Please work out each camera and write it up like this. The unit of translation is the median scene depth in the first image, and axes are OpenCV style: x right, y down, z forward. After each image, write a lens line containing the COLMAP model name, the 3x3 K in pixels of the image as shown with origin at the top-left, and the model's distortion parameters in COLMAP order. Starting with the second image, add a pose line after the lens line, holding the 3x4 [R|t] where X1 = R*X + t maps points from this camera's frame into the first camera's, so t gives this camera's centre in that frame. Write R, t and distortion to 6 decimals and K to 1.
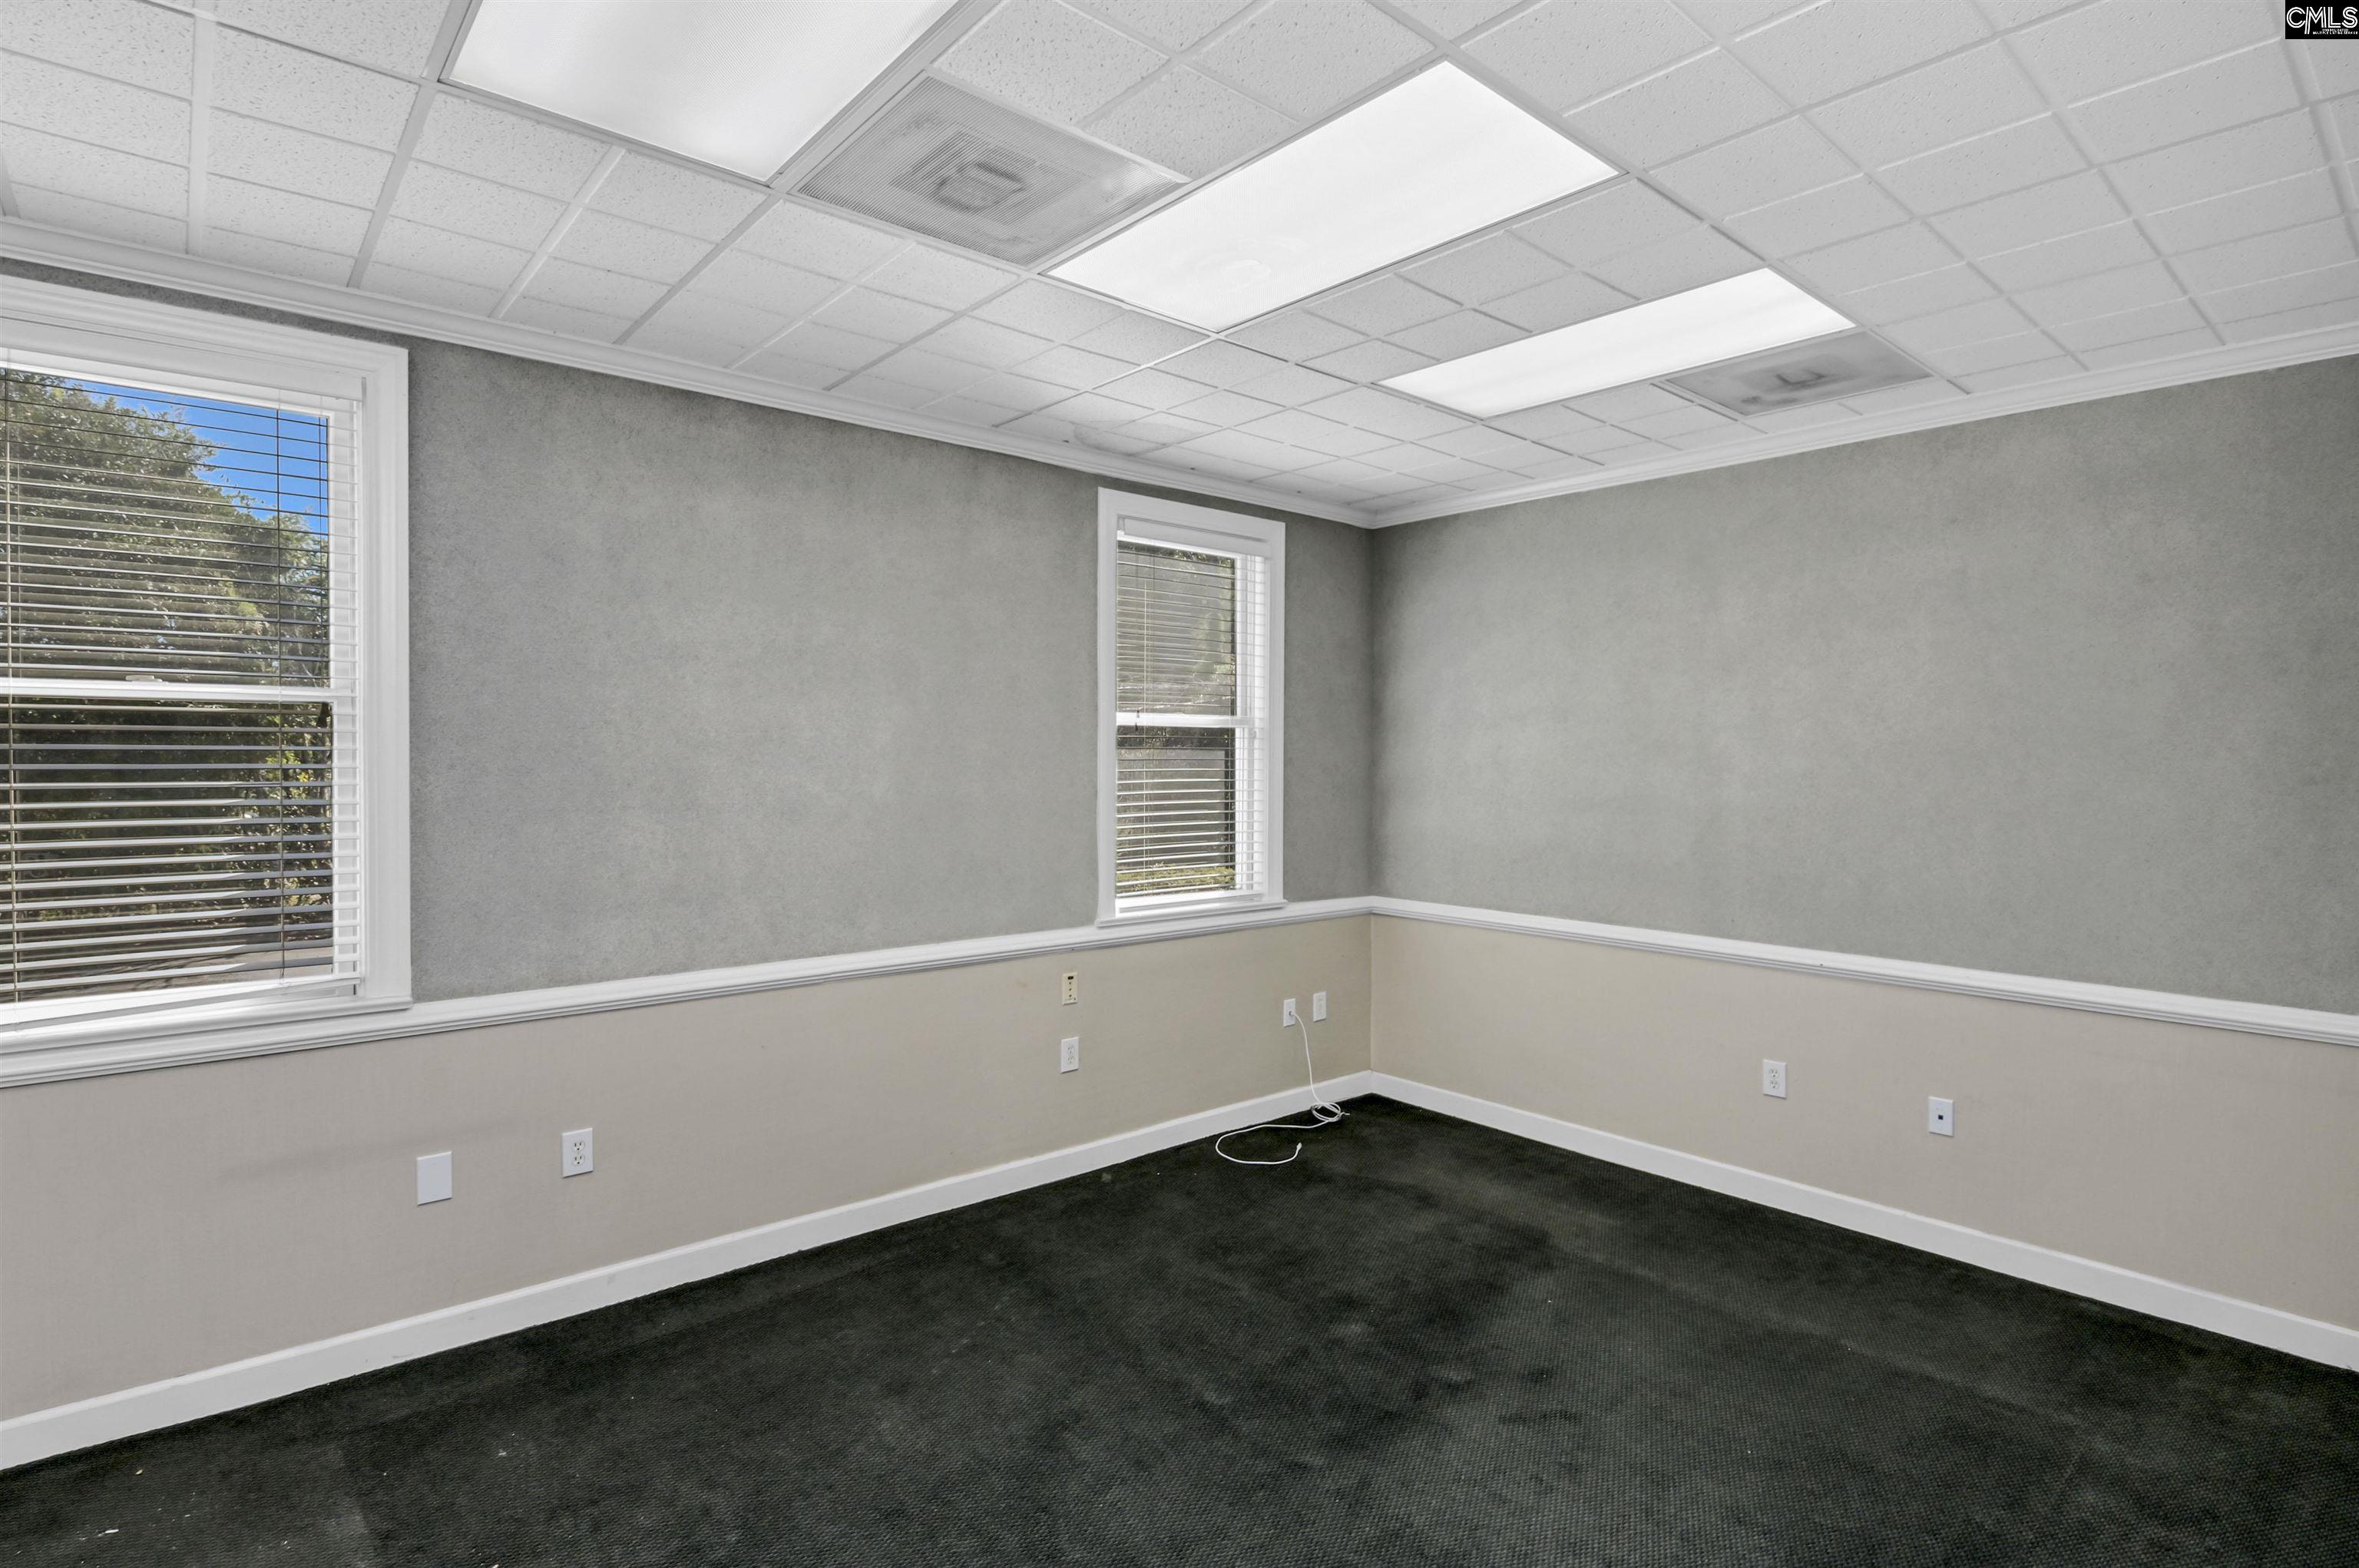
lens RADIAL K [[1192.0, 0, 1179.5], [0, 1192.0, 784.0], [0, 0, 1]] dist [0.002317, 0.000076]
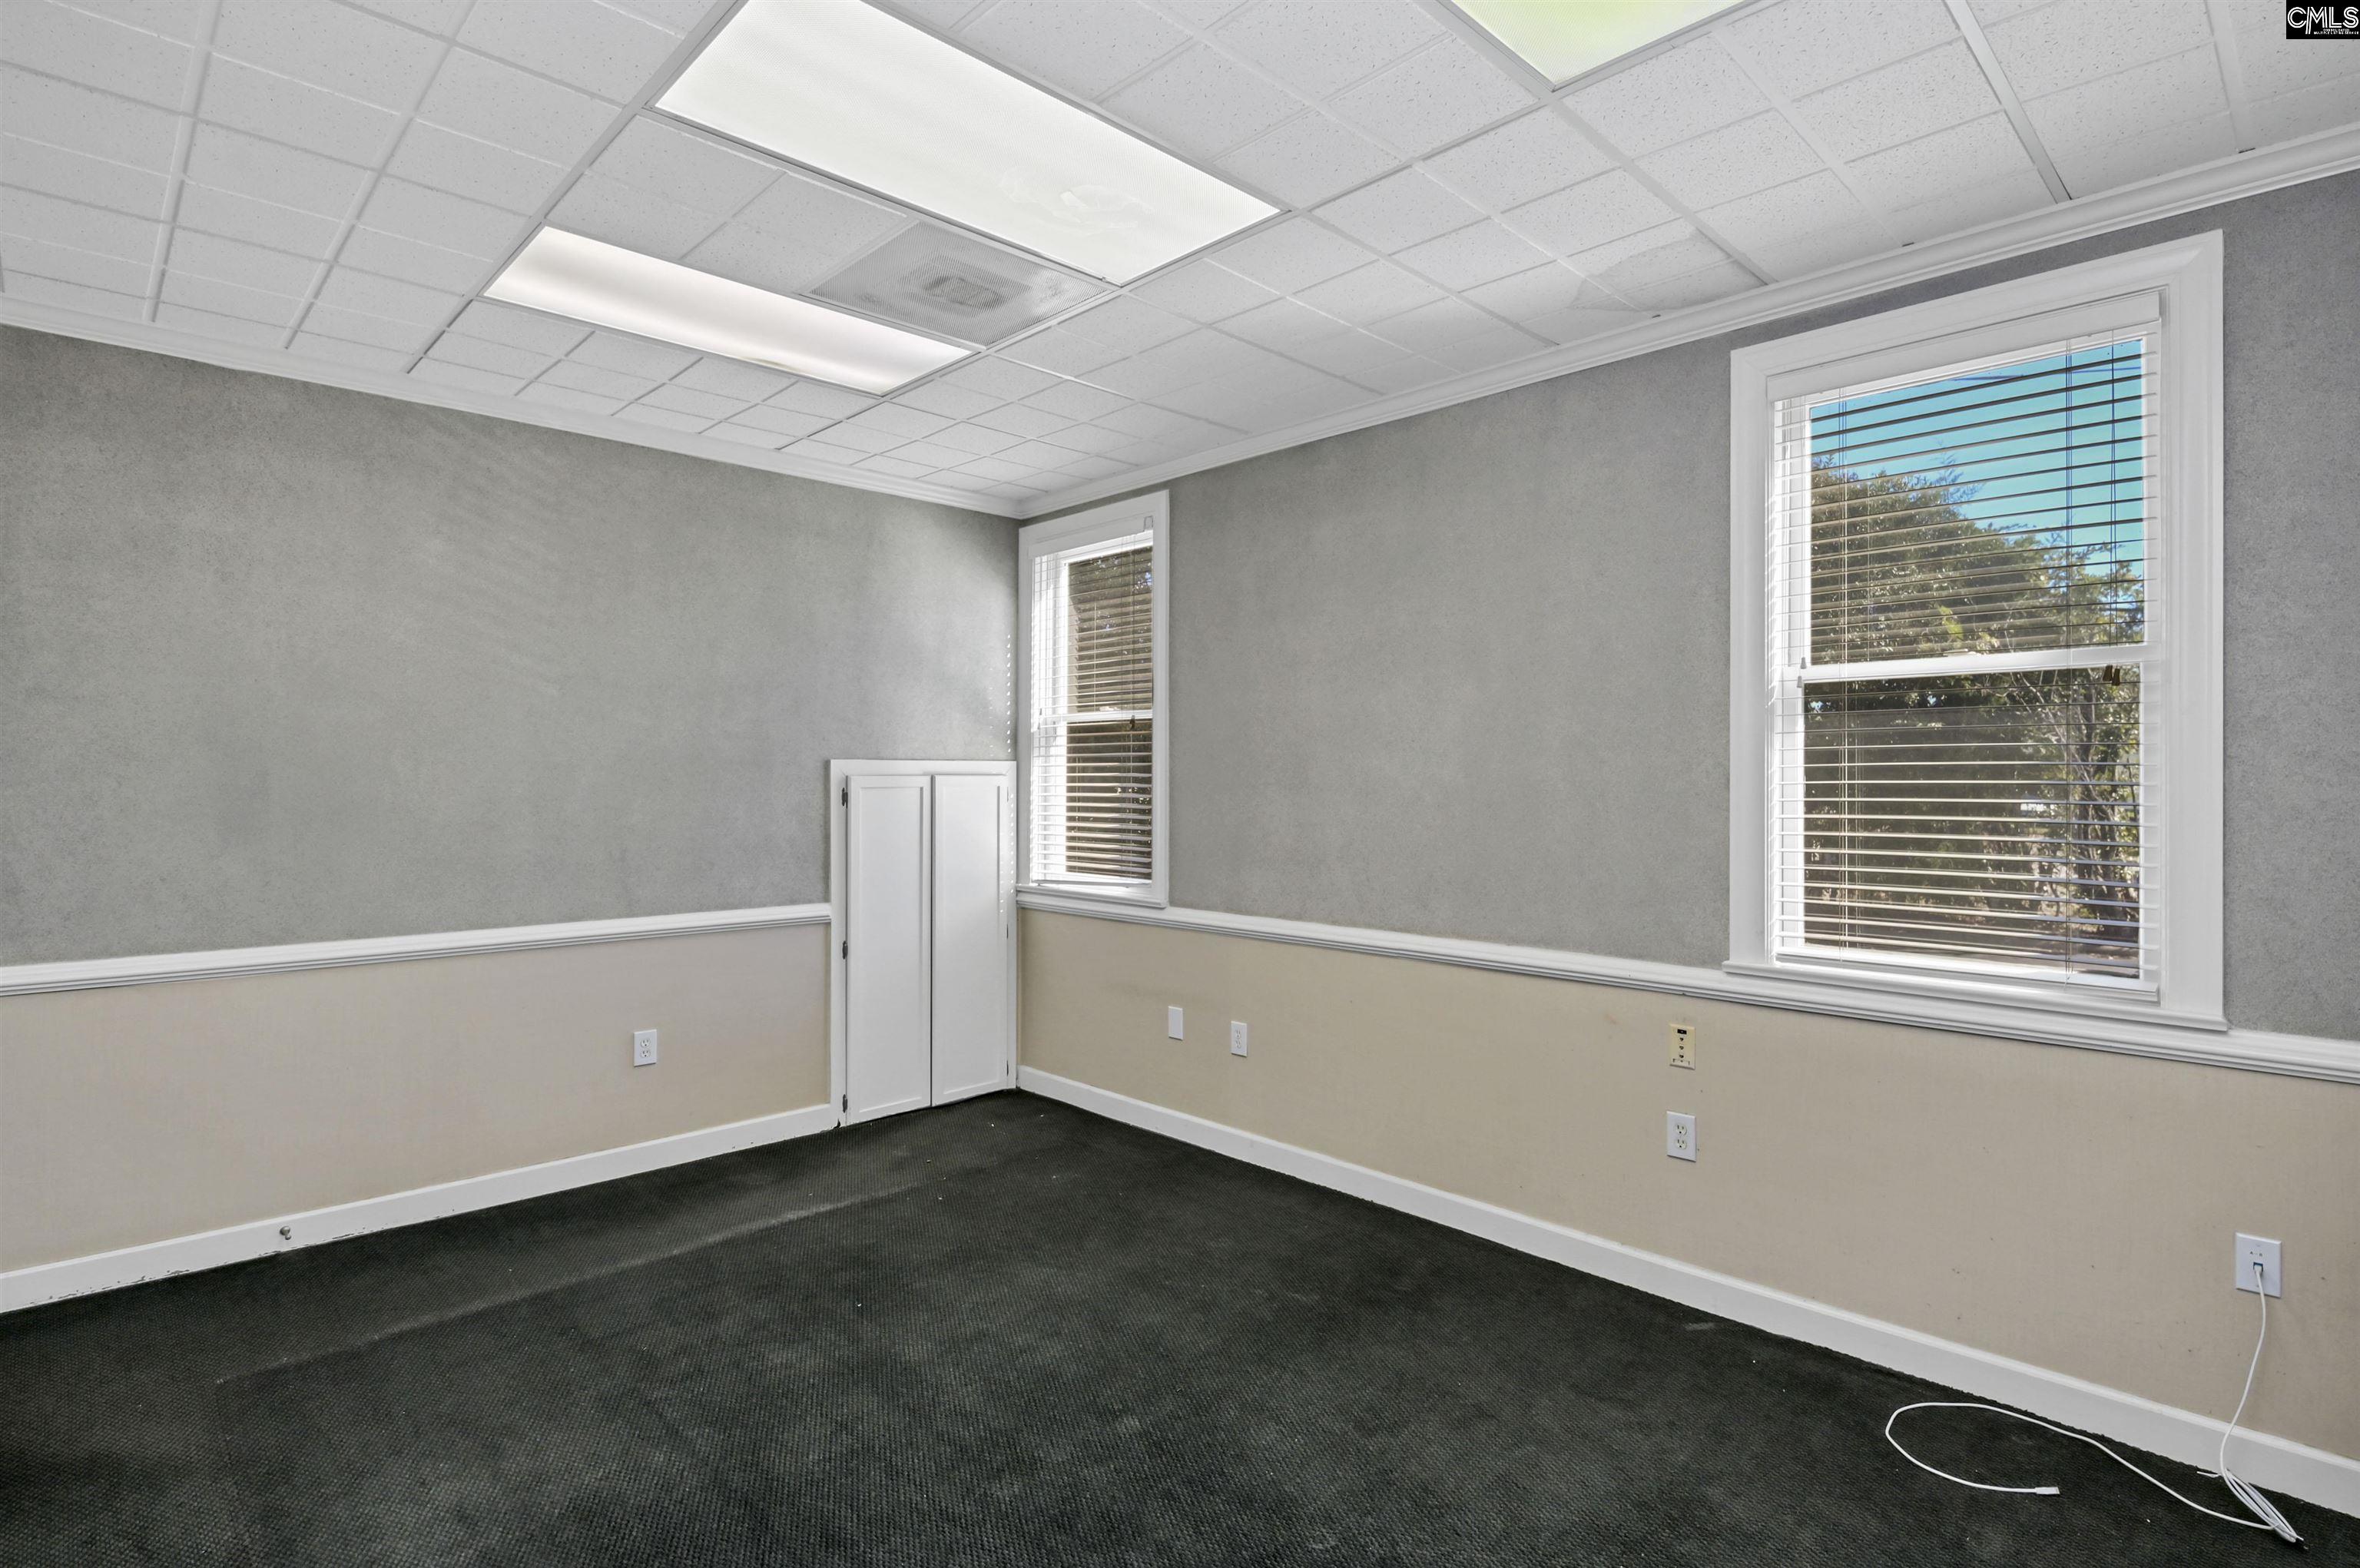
lens RADIAL K [[1158.6, 0, 1180.0], [0, 1158.6, 784.0], [0, 0, 1]] dist [-0.004908, -0.001603]
pose [[0.059476, 0.000684, -0.998230, 0.620226], [-0.025851, 0.999665, -0.000856, 0.018179], [0.997895, 0.025856, 0.059473, 0.657489]]
